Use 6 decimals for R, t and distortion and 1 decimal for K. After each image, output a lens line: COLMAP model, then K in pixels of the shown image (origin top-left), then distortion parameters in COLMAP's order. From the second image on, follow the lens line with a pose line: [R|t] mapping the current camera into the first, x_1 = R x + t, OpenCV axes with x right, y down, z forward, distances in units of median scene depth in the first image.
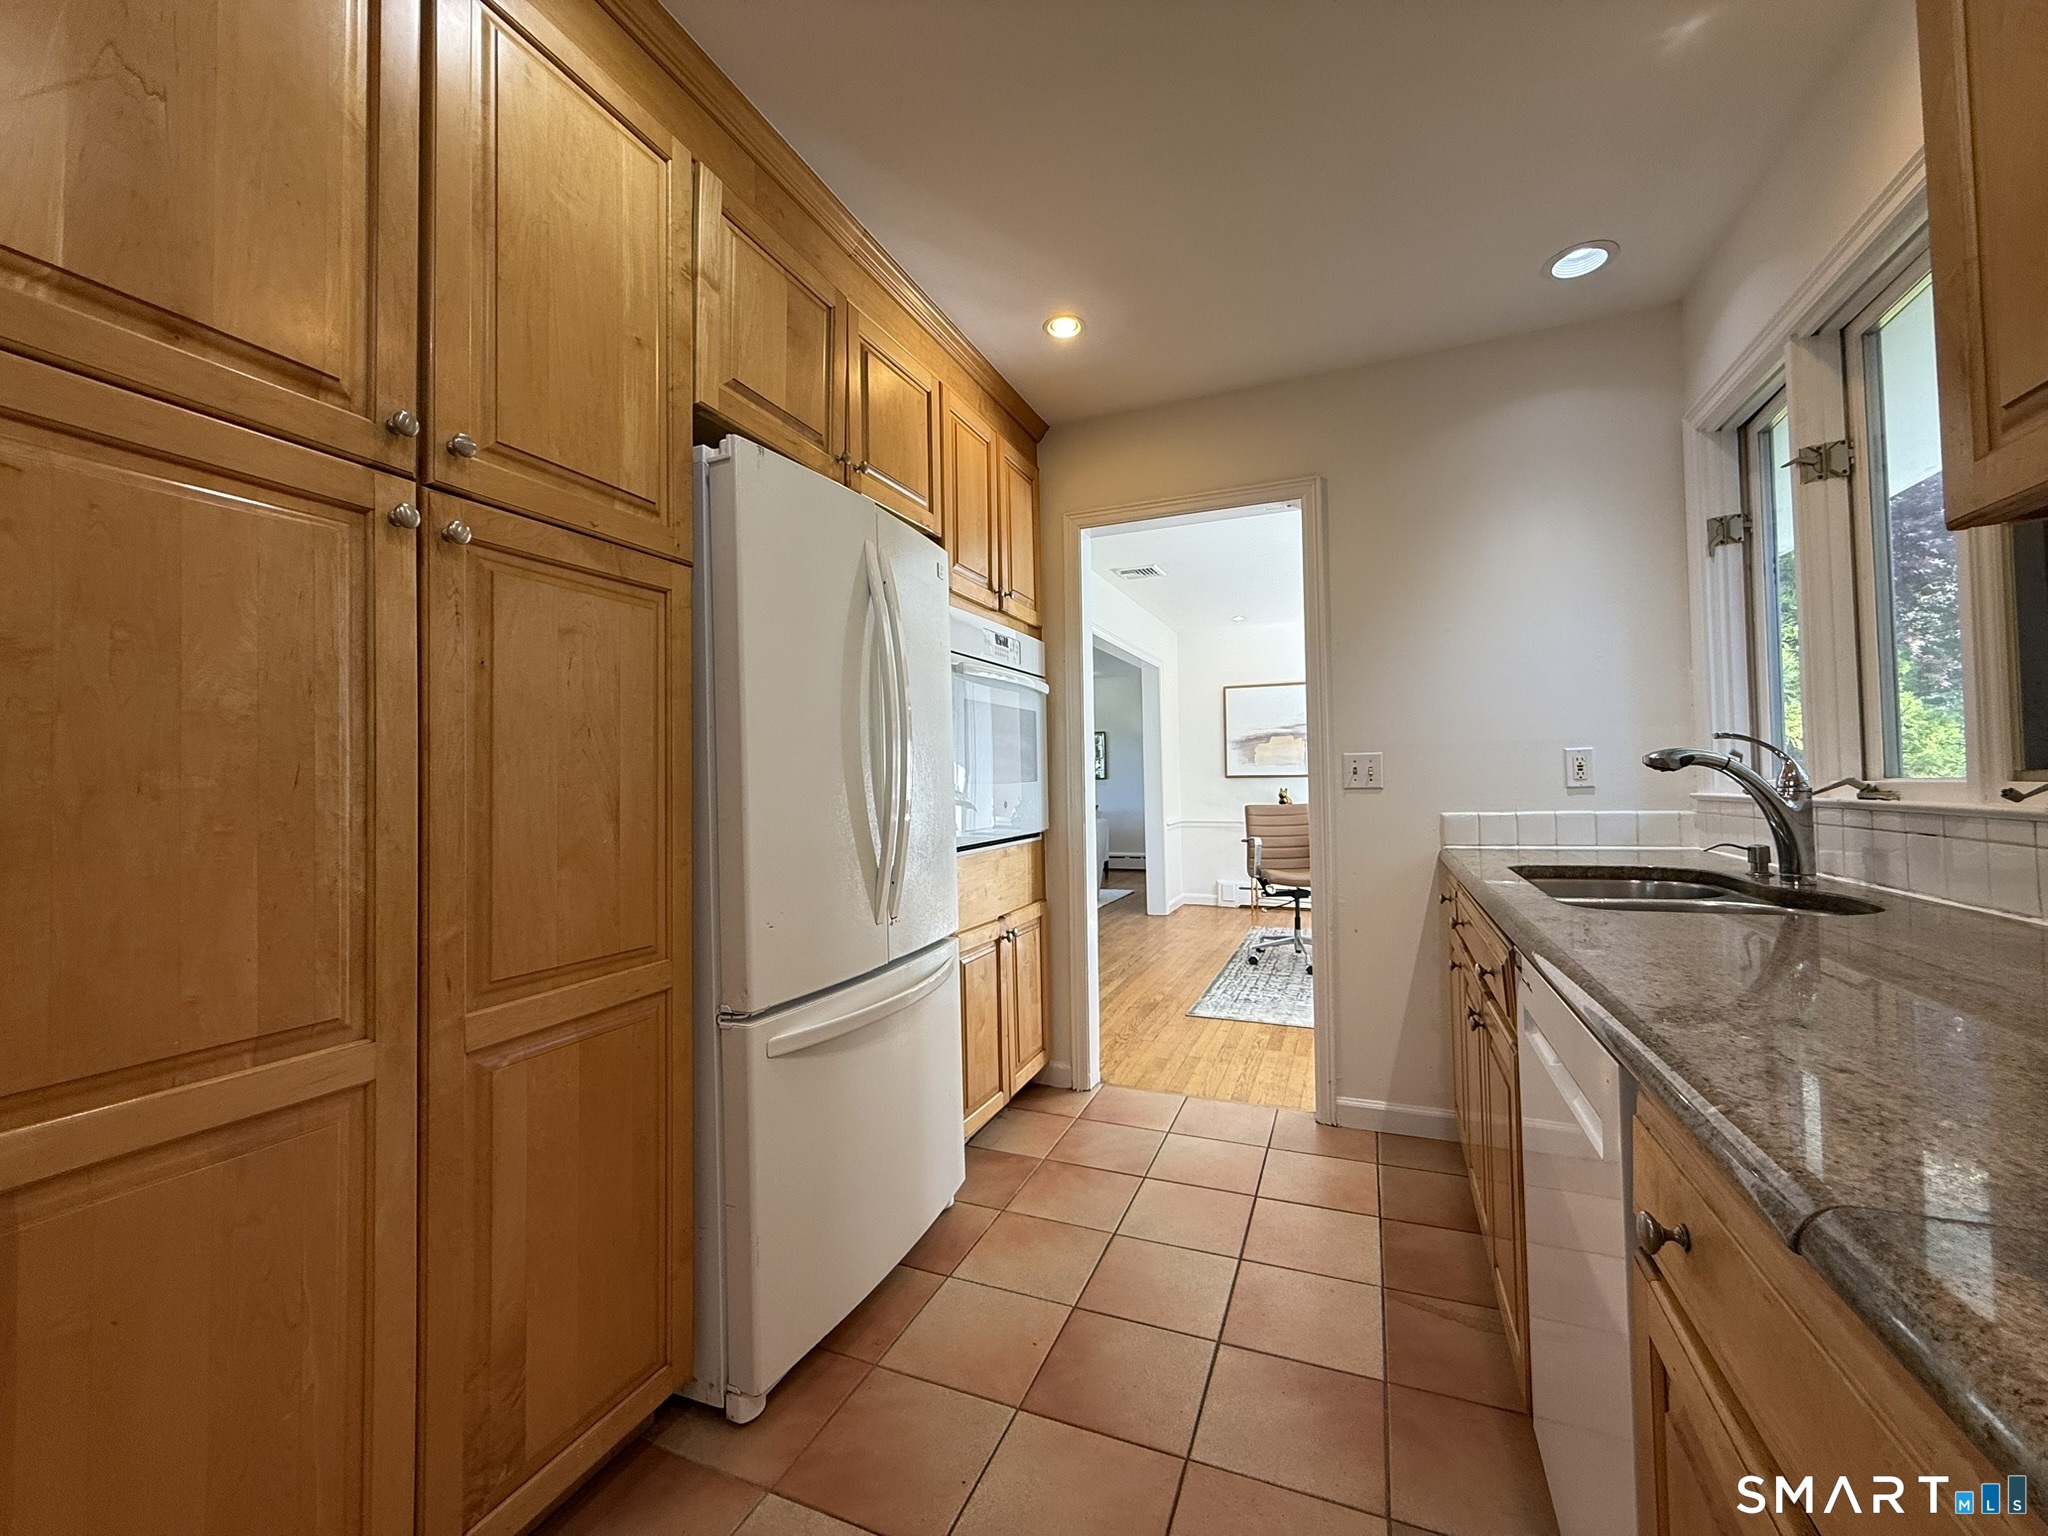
lens RADIAL K [[818.5, 0, 1024.7], [0, 818.5, 766.8], [0, 0, 1]] dist [0.001423, -0.000971]
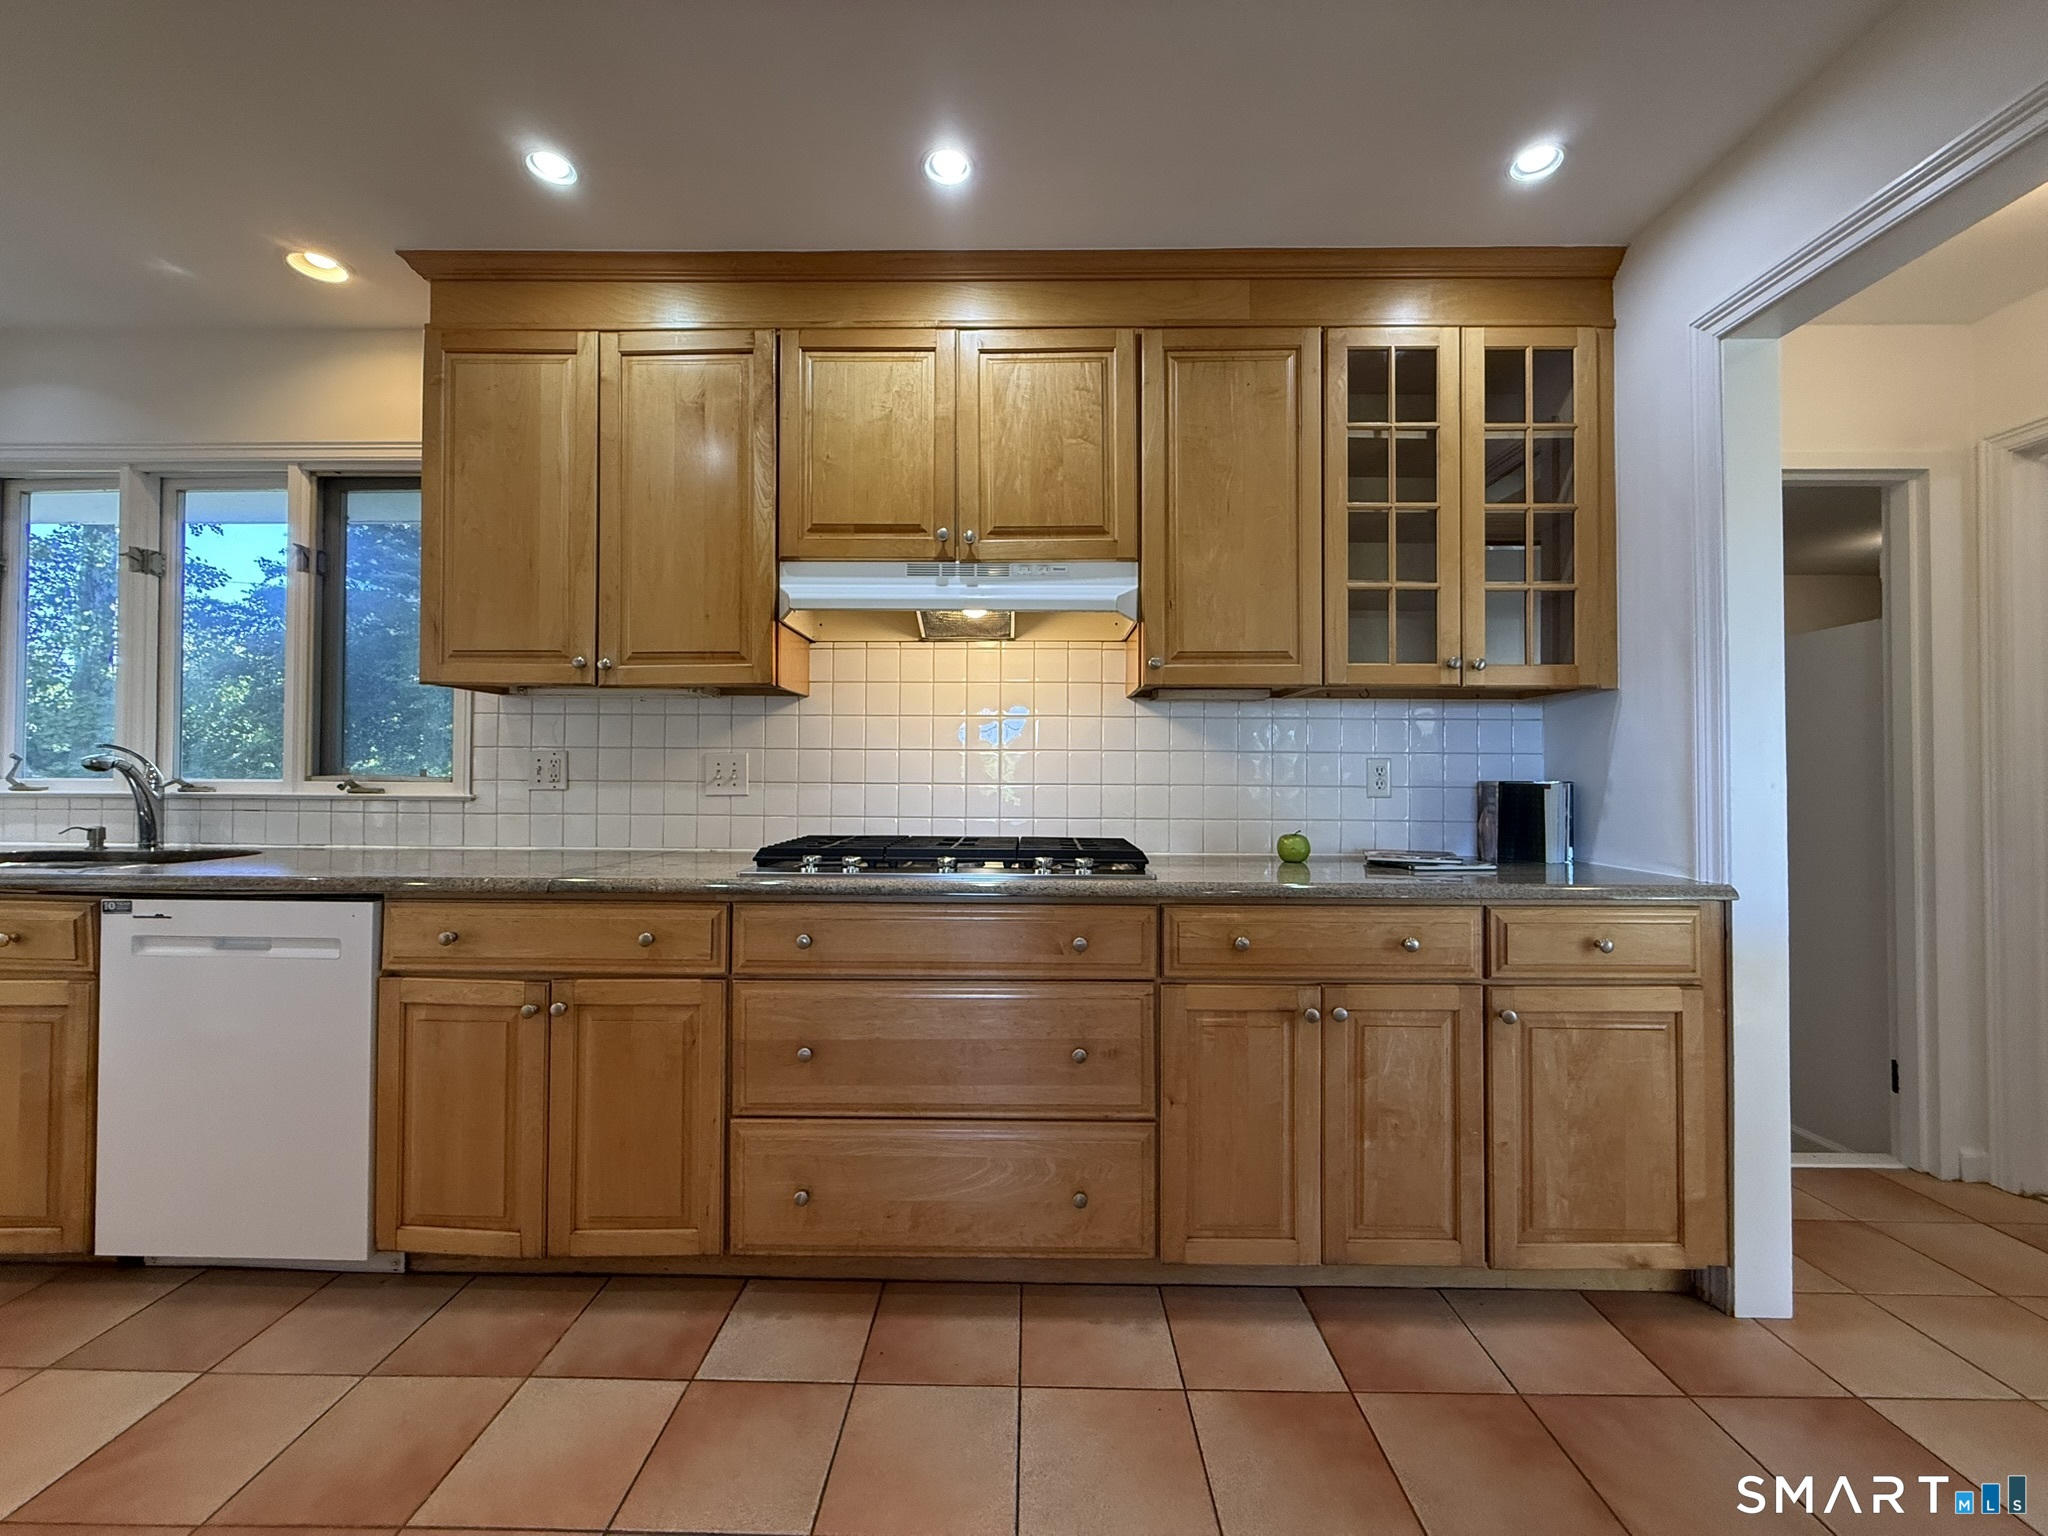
lens RADIAL K [[818.5, 0, 1018.9], [0, 818.5, 766.0], [0, 0, 1]] dist [0.001423, -0.000971]
pose [[-0.372966, 0.031105, 0.927323, -0.670392], [-0.018168, 0.999001, -0.040817, 0.015980], [-0.927667, -0.032071, -0.372029, 0.063706]]
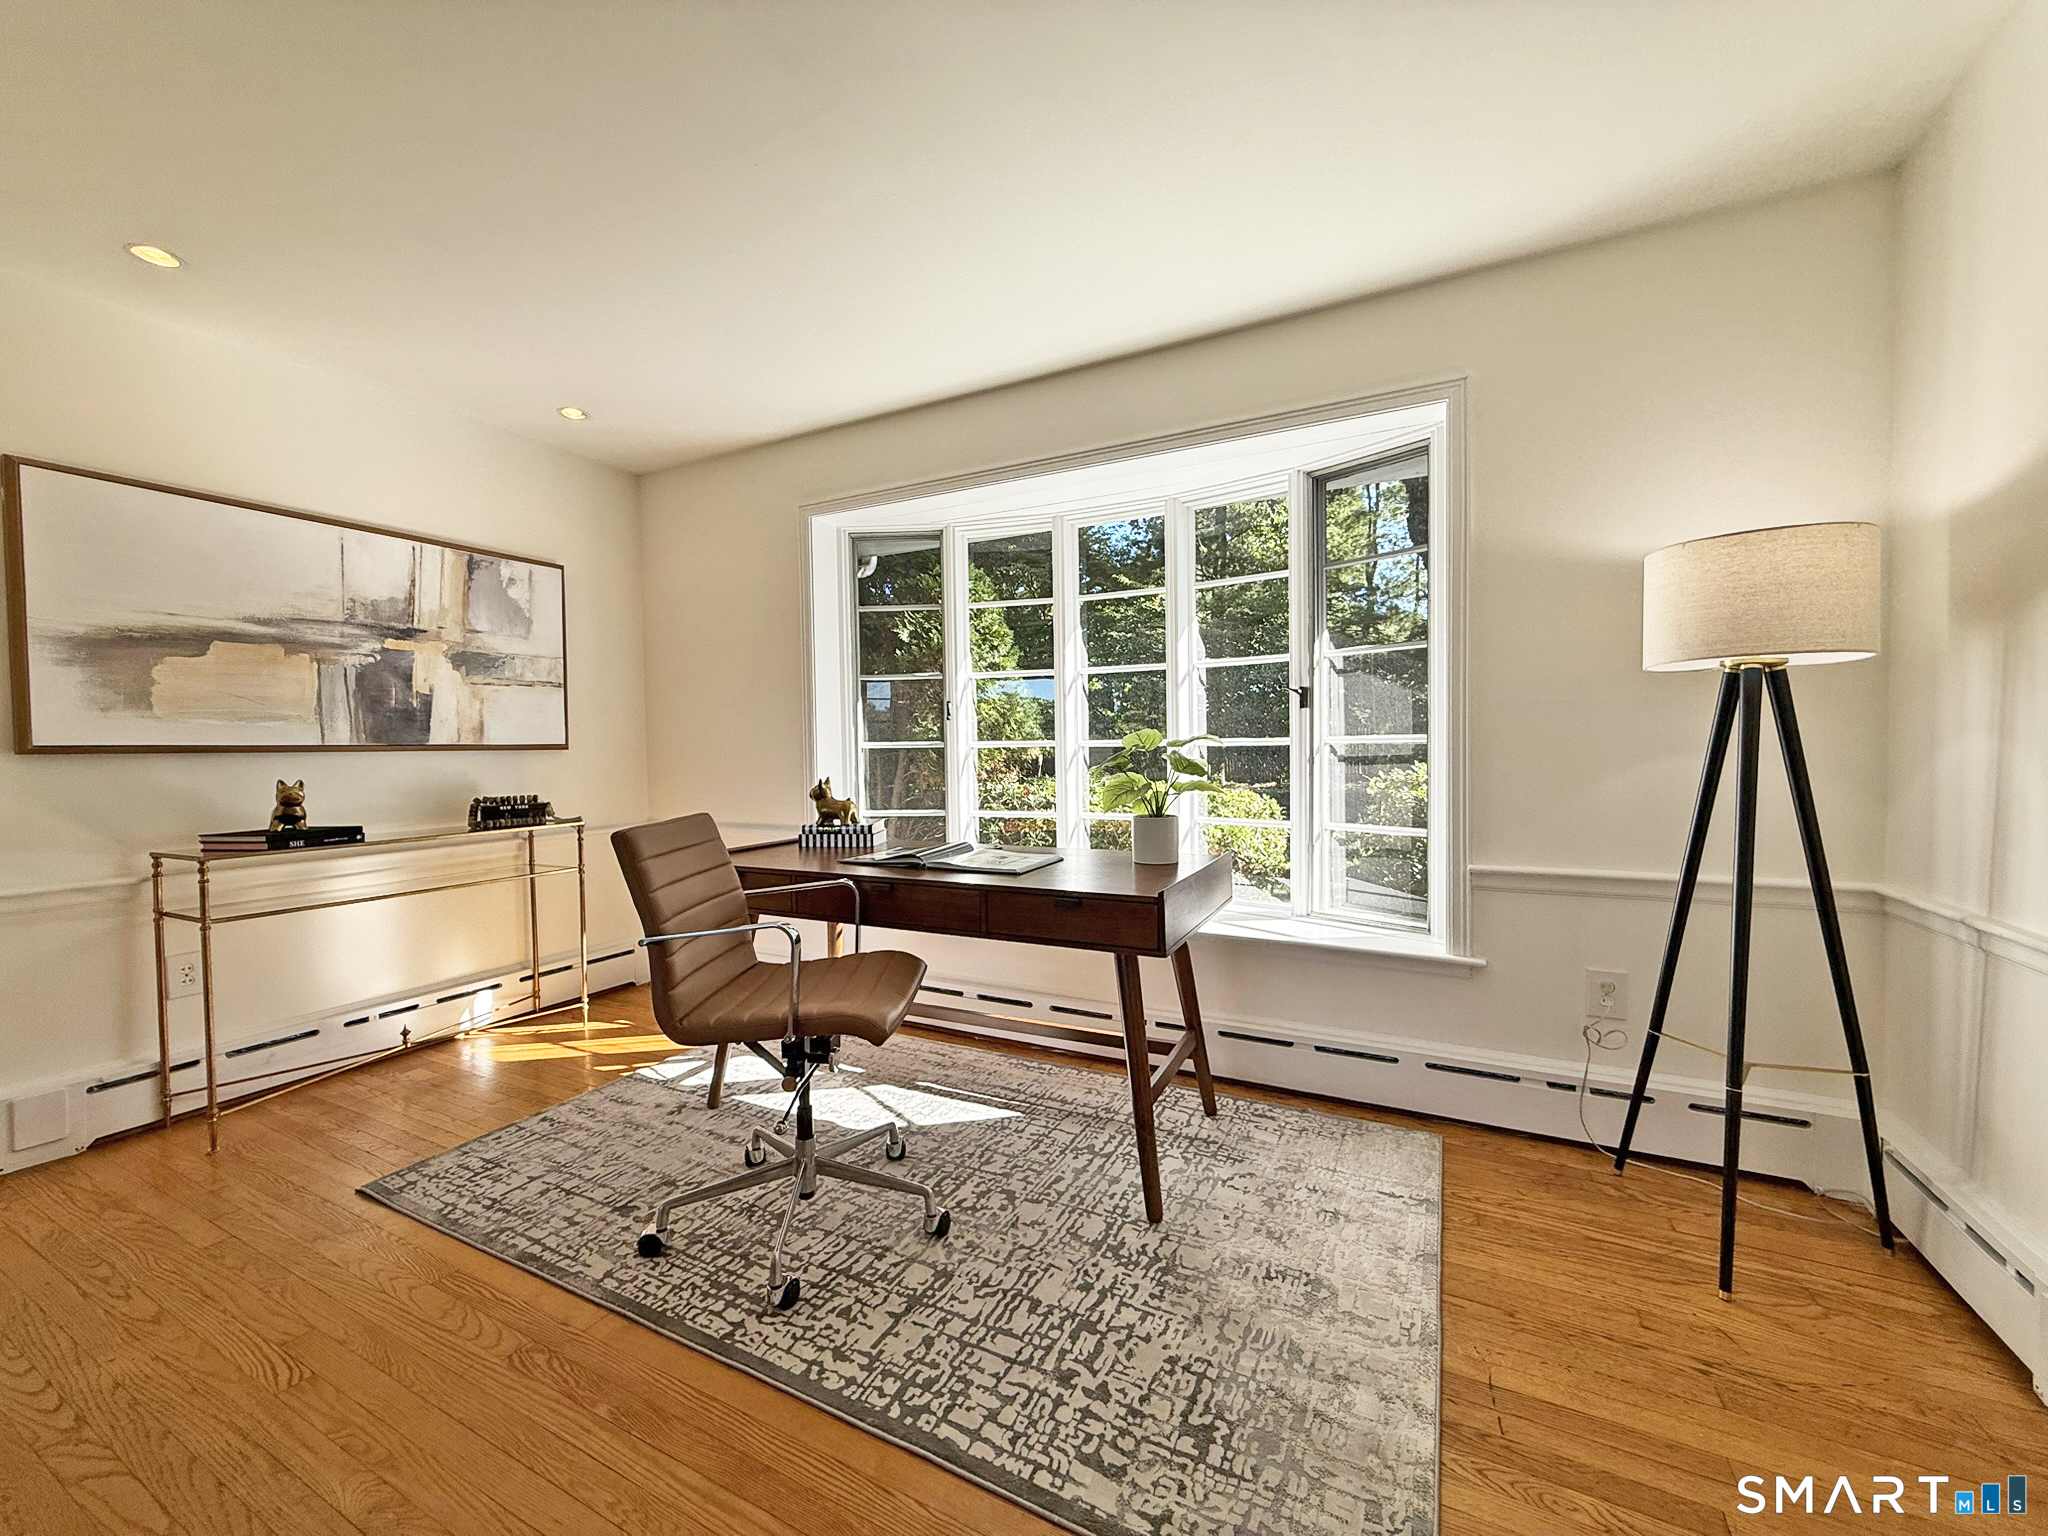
lens RADIAL K [[818.5, 0, 1026.5], [0, 818.5, 769.9], [0, 0, 1]] dist [0.001423, -0.000971]
pose [[0.068630, -0.015657, 0.997519, -0.105436], [-0.010366, 0.999812, 0.016406, 0.030332], [-0.997588, -0.011467, 0.068455, 1.734250]]
